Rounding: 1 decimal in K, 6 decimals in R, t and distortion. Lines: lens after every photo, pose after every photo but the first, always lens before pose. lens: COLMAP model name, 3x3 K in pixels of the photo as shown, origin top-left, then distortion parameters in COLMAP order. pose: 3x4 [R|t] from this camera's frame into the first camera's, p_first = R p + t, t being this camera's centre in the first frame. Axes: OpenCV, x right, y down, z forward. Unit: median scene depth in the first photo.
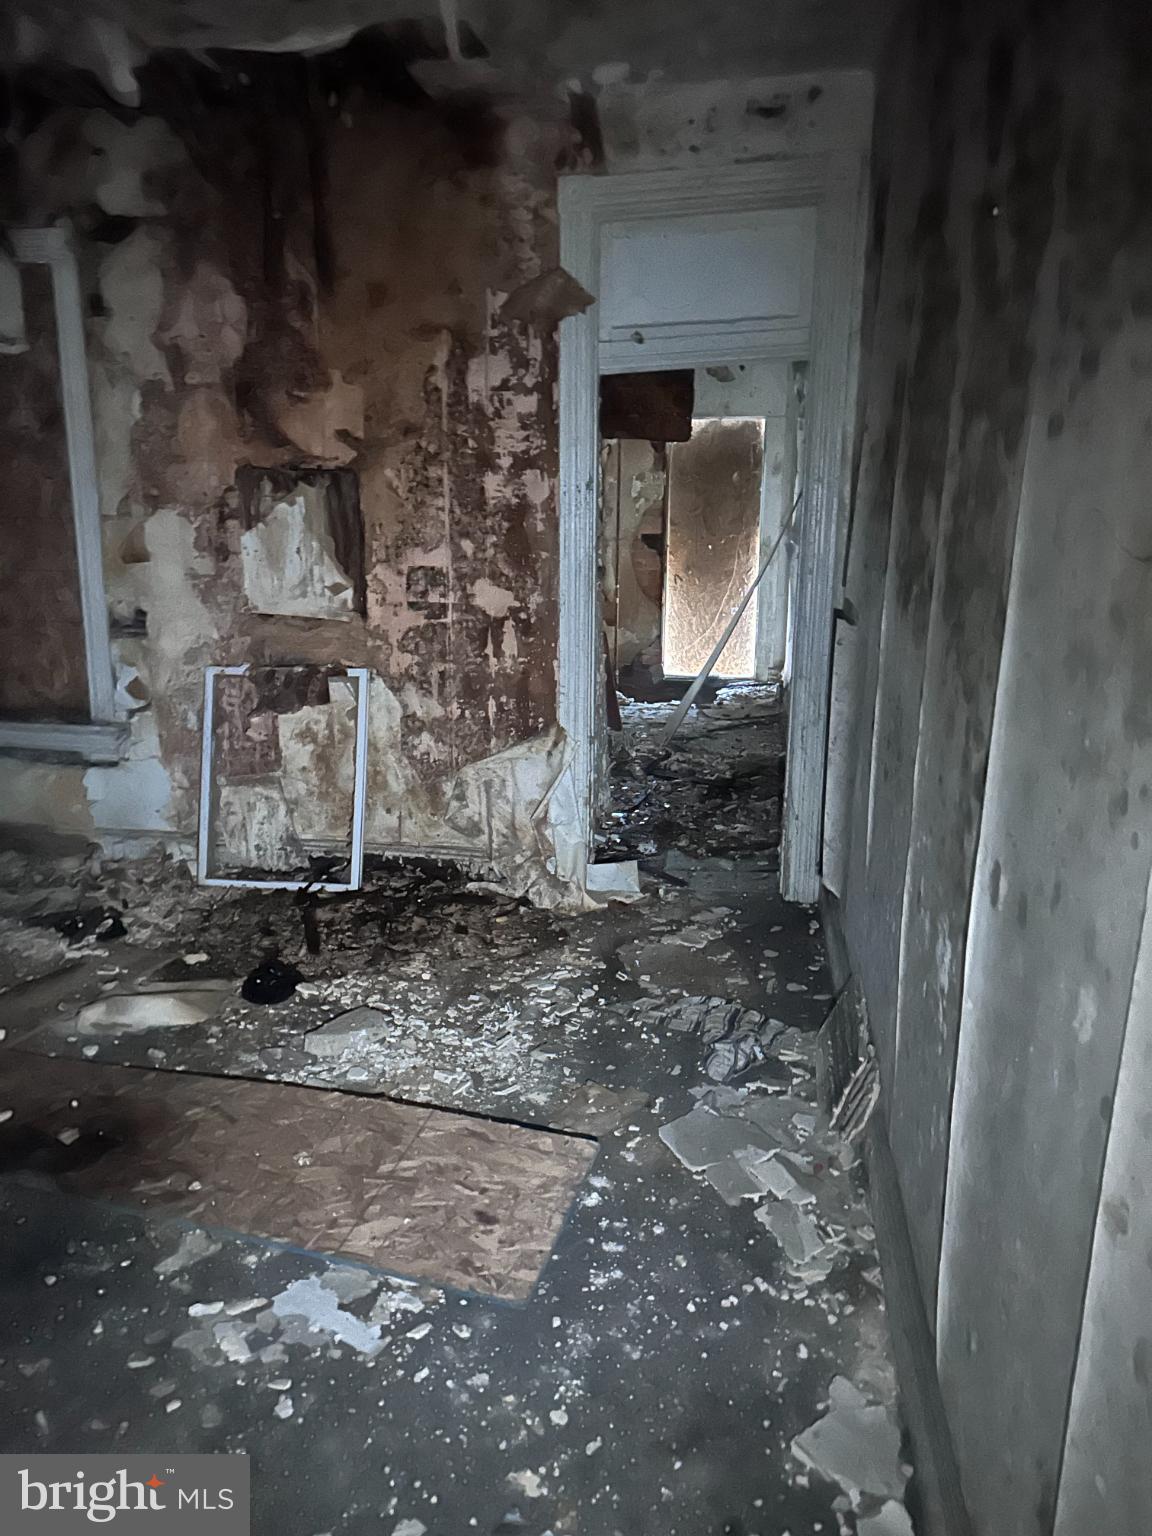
lens RADIAL K [[1128.7, 0, 576.0], [0, 1128.7, 768.0], [0, 0, 1]] dist [0.026958, -0.045460]
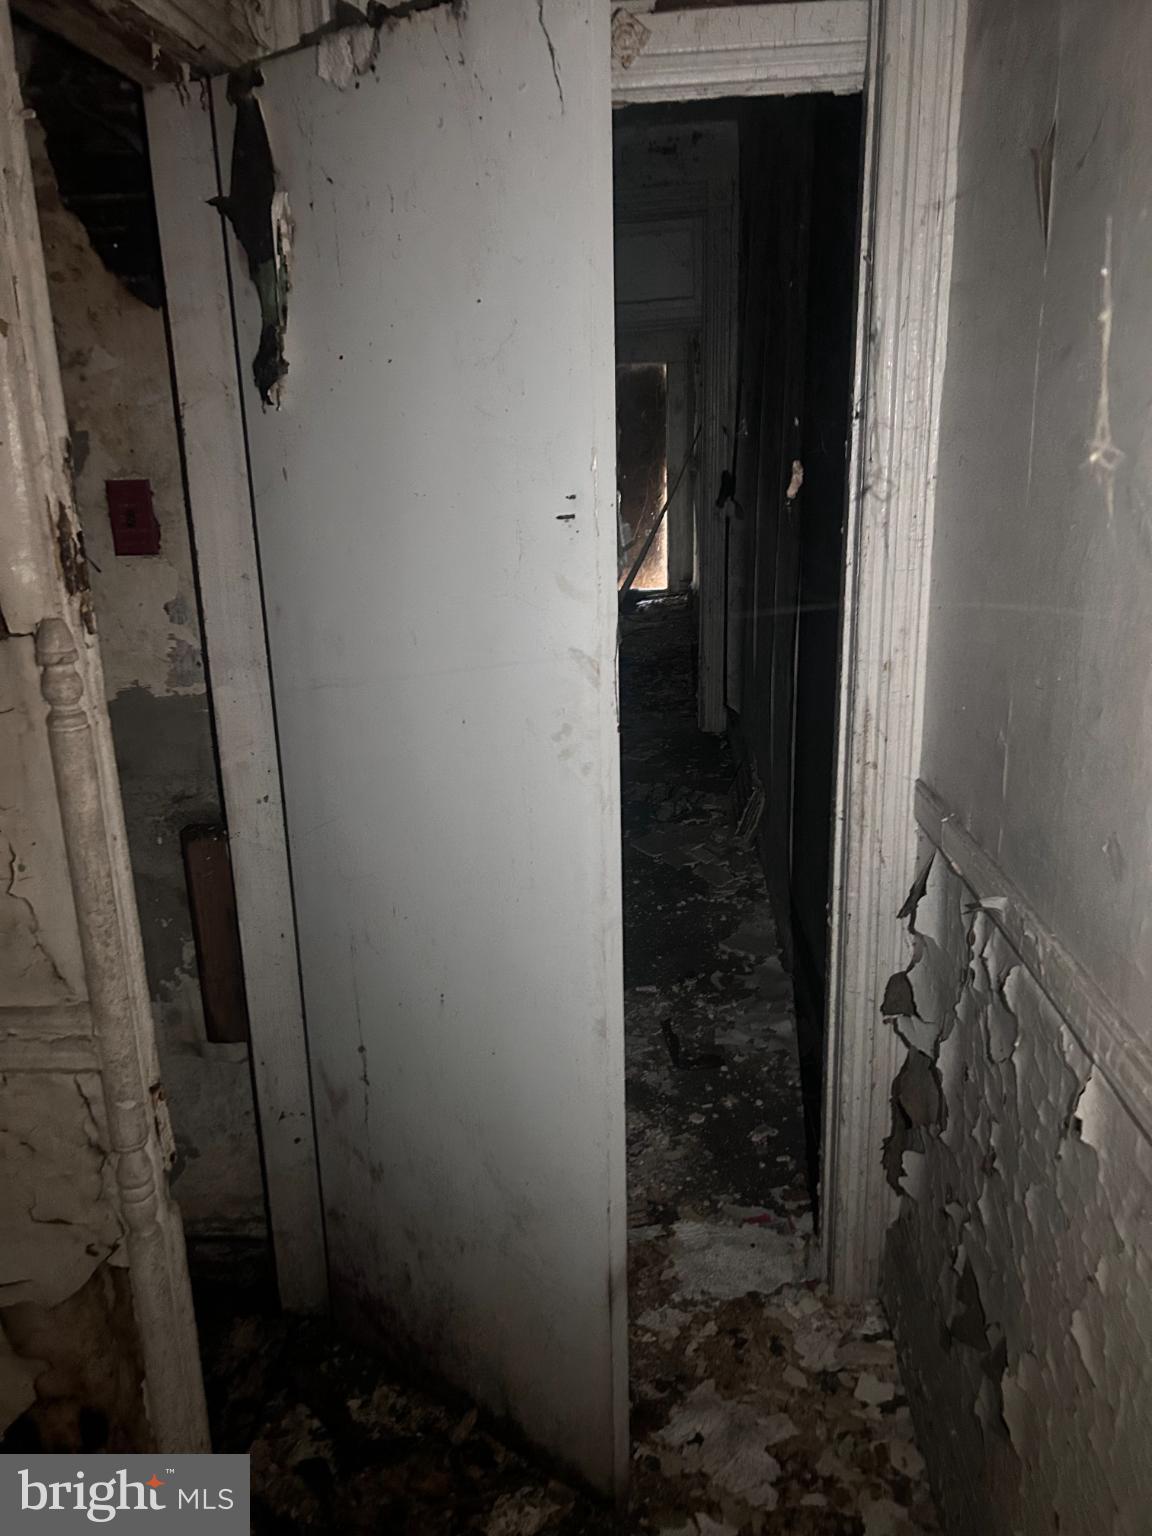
lens RADIAL K [[1143.4, 0, 576.0], [0, 1143.4, 768.0], [0, 0, 1]] dist [0.113299, -0.215715]
pose [[0.995565, -0.056190, 0.075454, -0.139984], [0.052738, 0.997502, 0.046985, 0.164381], [-0.077906, -0.042797, 0.996042, -0.700727]]
